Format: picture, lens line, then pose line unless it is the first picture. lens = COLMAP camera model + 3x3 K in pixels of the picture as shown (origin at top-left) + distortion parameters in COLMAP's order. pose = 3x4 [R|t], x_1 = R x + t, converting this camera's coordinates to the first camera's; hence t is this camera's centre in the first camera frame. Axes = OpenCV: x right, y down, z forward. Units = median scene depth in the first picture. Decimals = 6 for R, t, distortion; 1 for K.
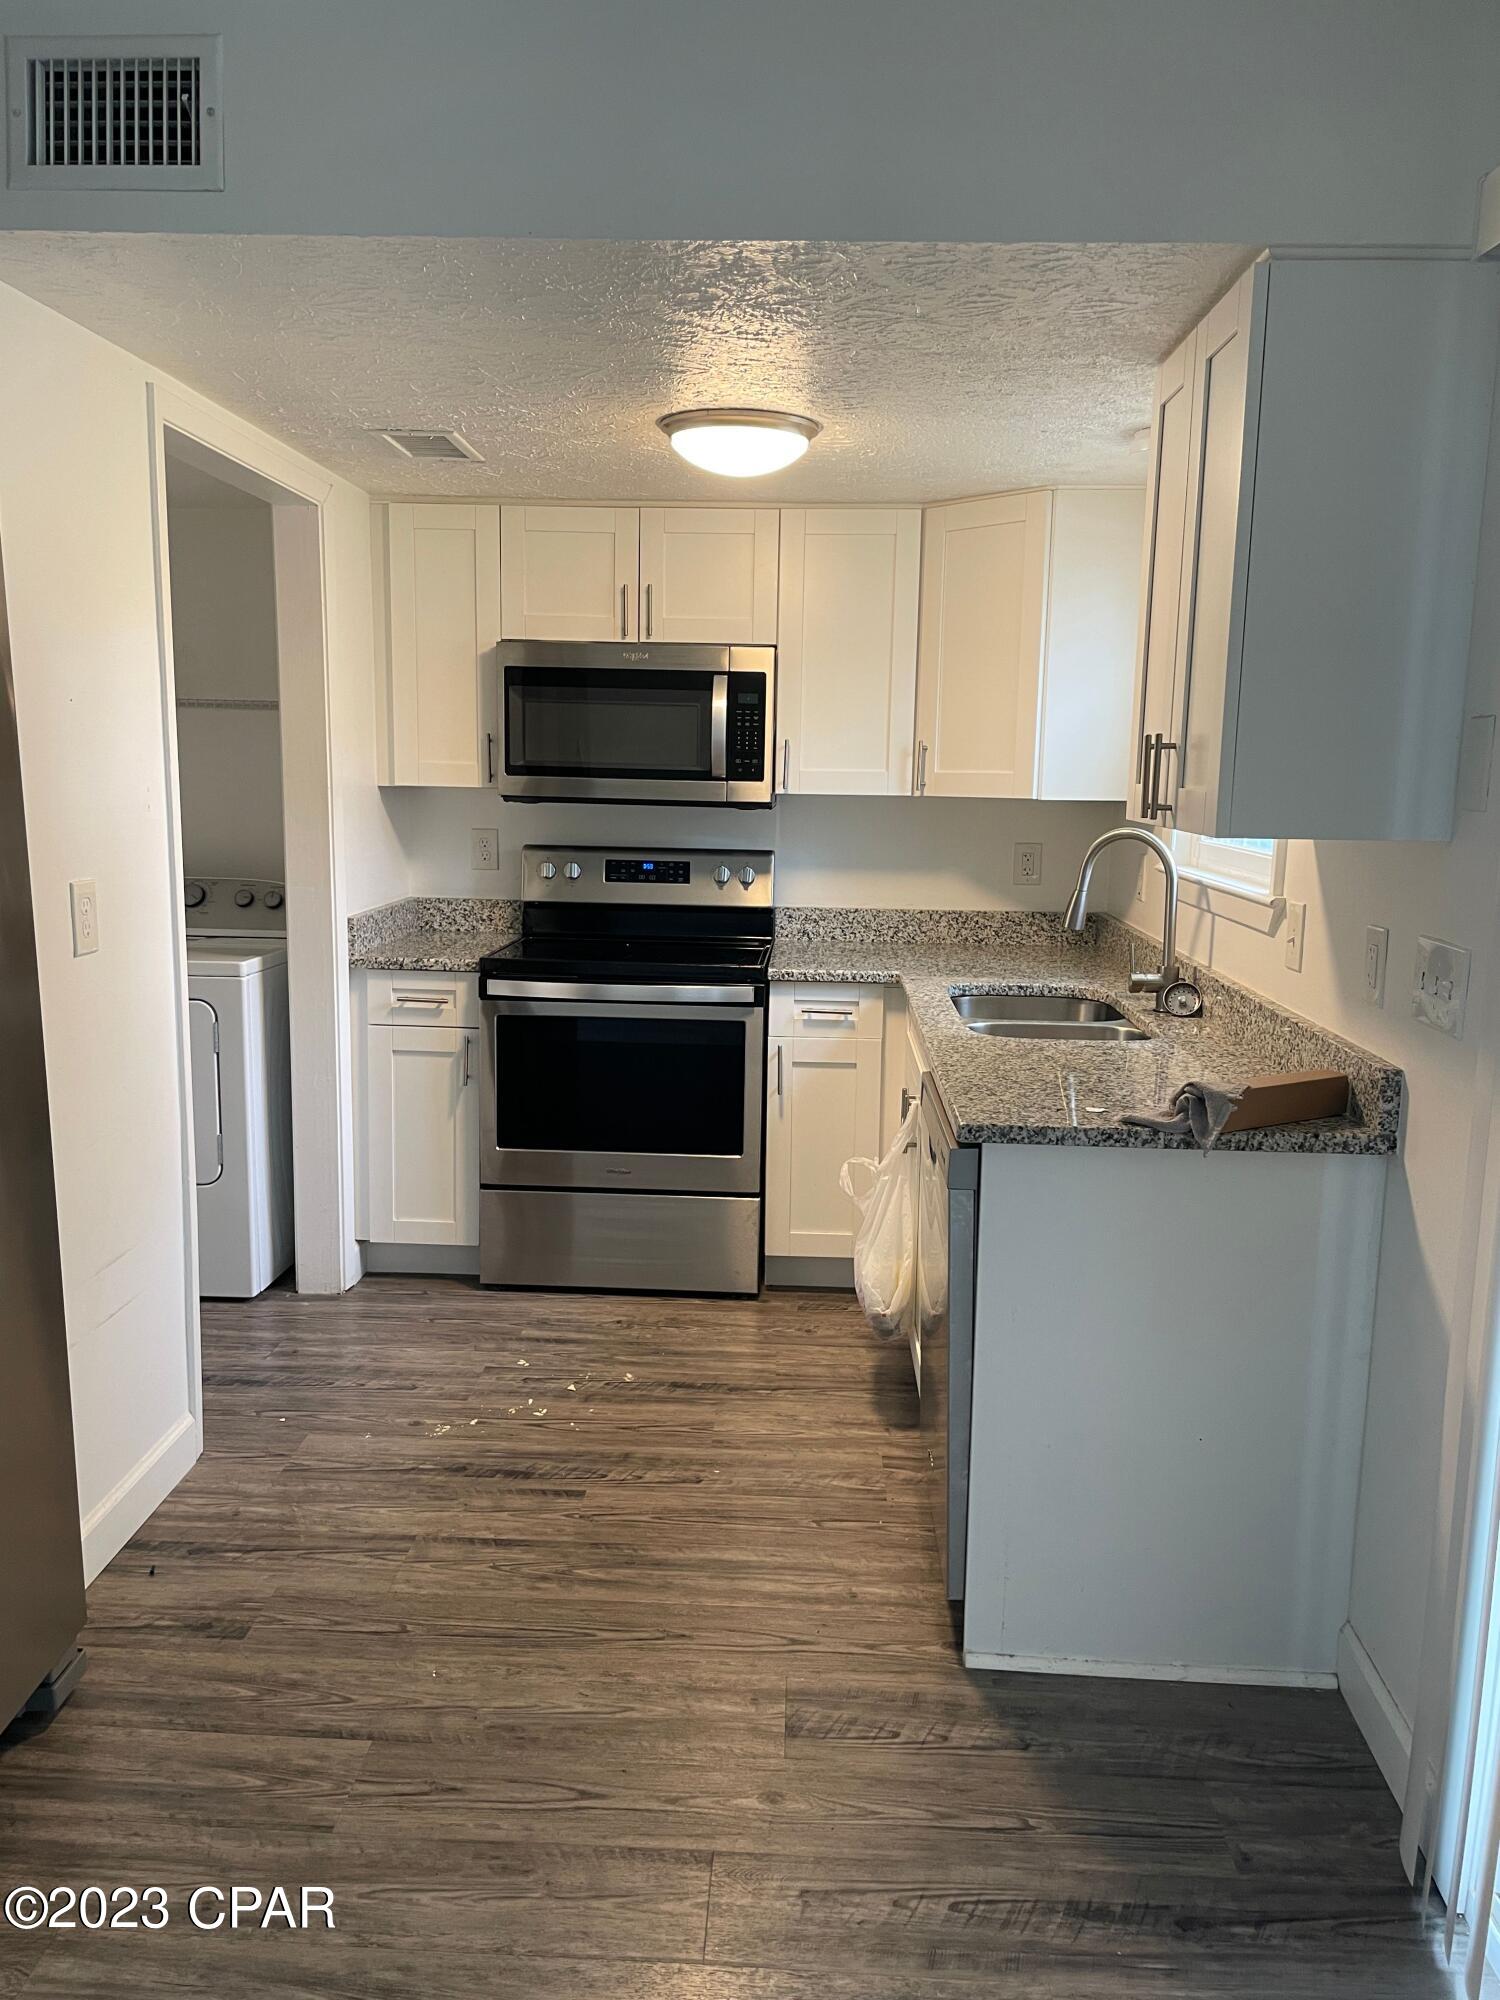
lens RADIAL K [[1504.8, 0, 757.6], [0, 1504.8, 997.0], [0, 0, 1]] dist [0.003494, -0.000601]
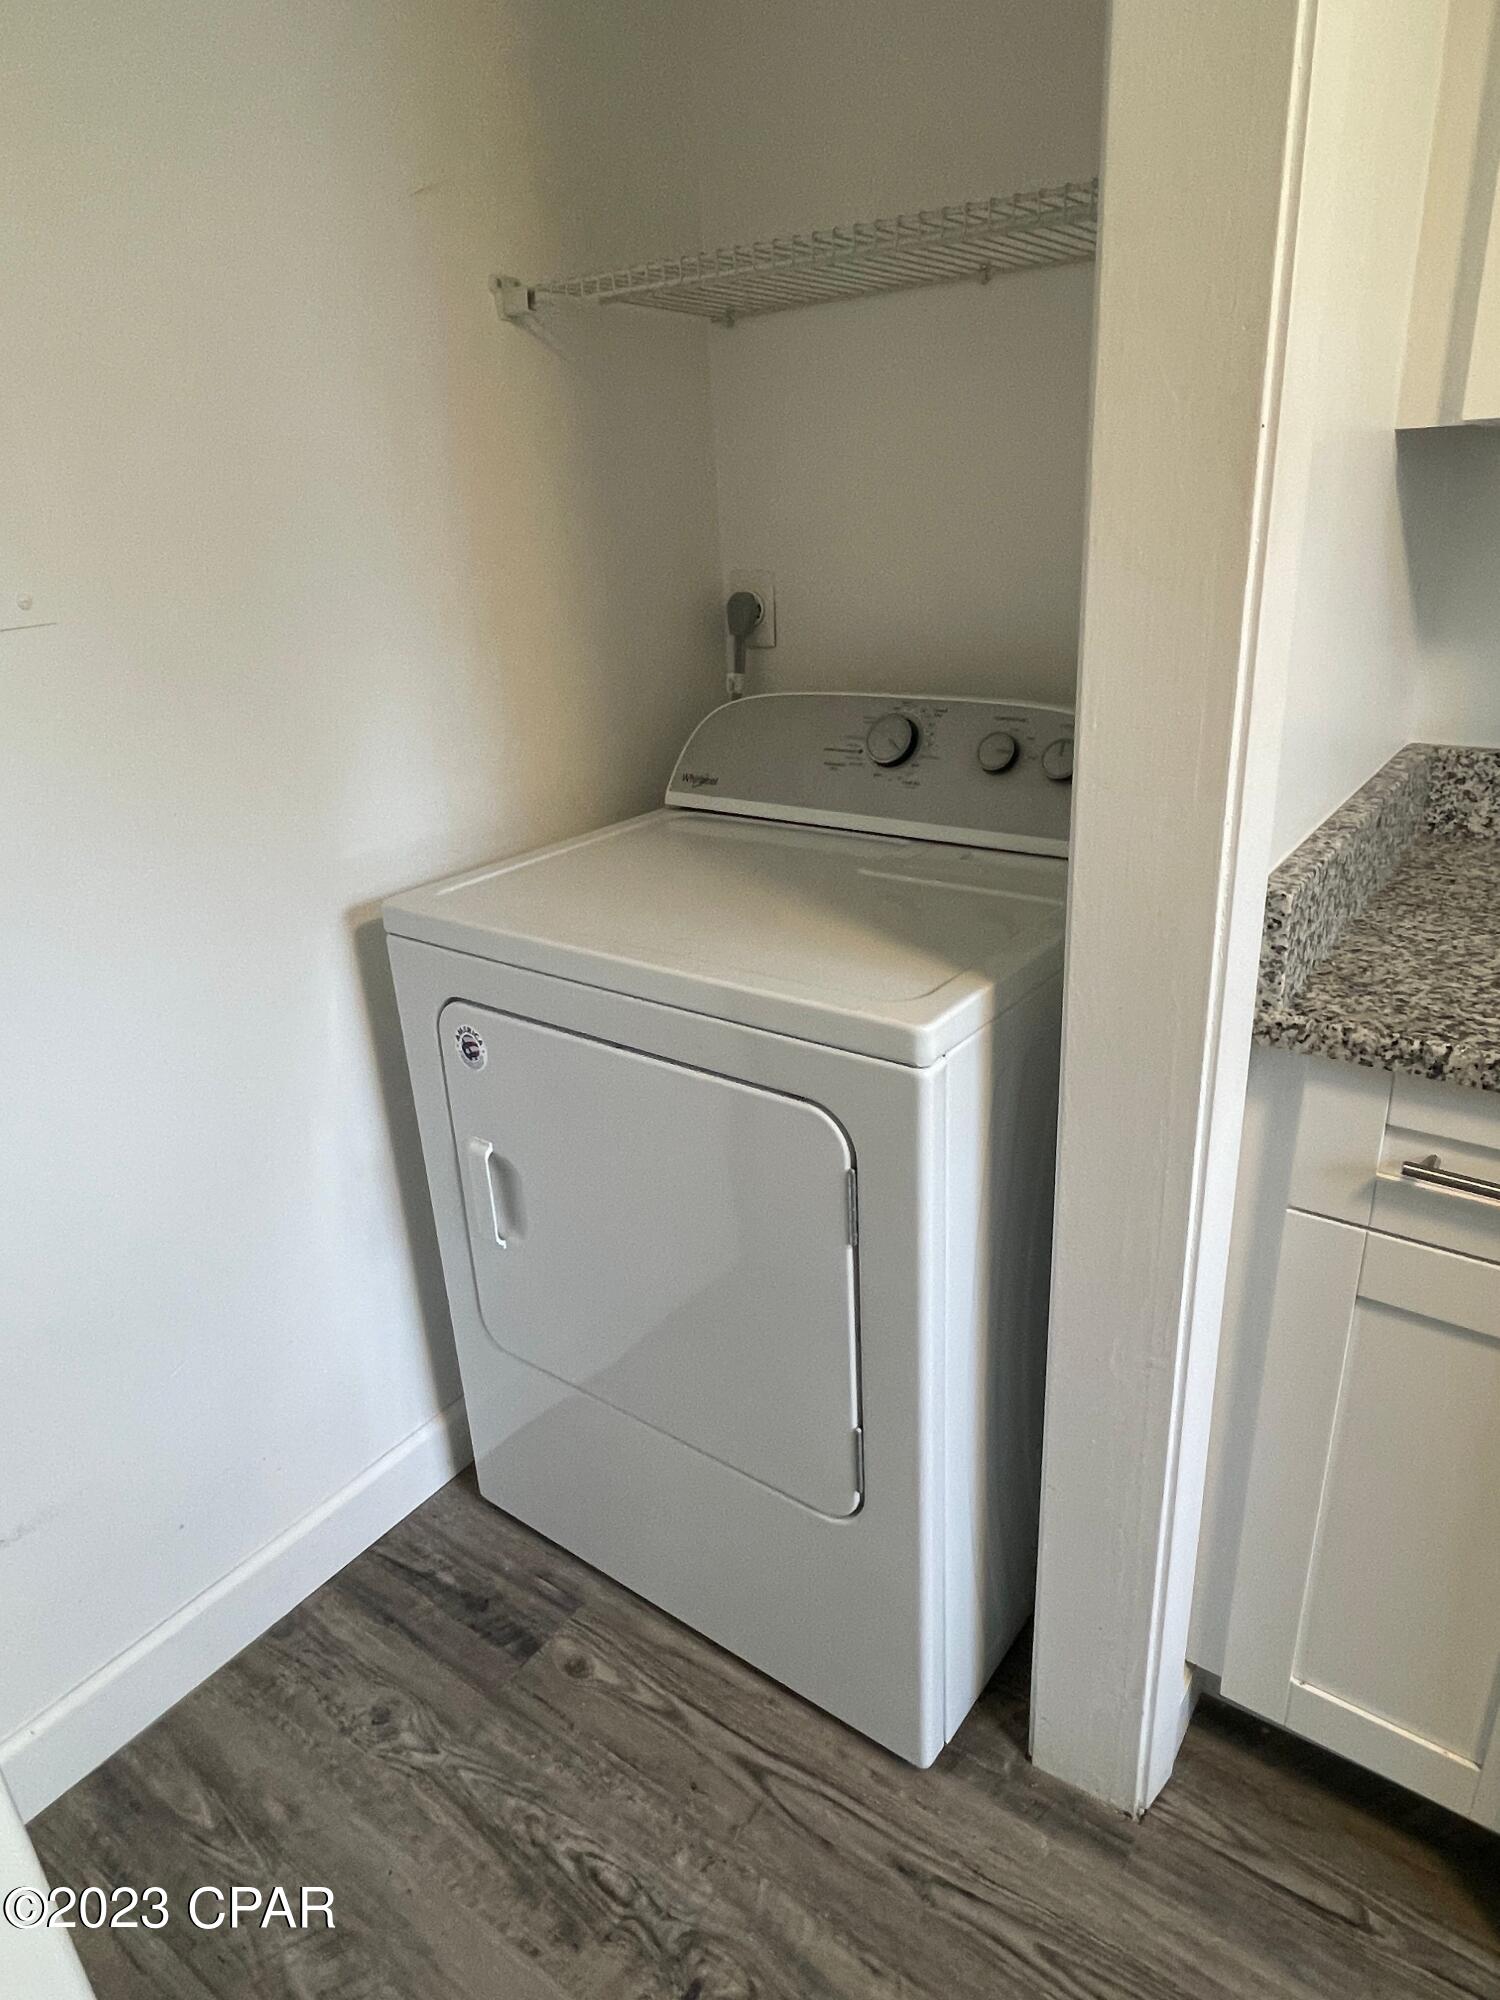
lens RADIAL K [[1224.9, 0, 760.5], [0, 1224.9, 1005.3], [0, 0, 1]] dist [0.010409, 0.003247]
pose [[0.828759, 0.159778, -0.536311, -0.217323], [-0.015197, 0.964446, 0.263844, -0.093991], [0.559400, -0.210513, 0.801721, 0.727606]]
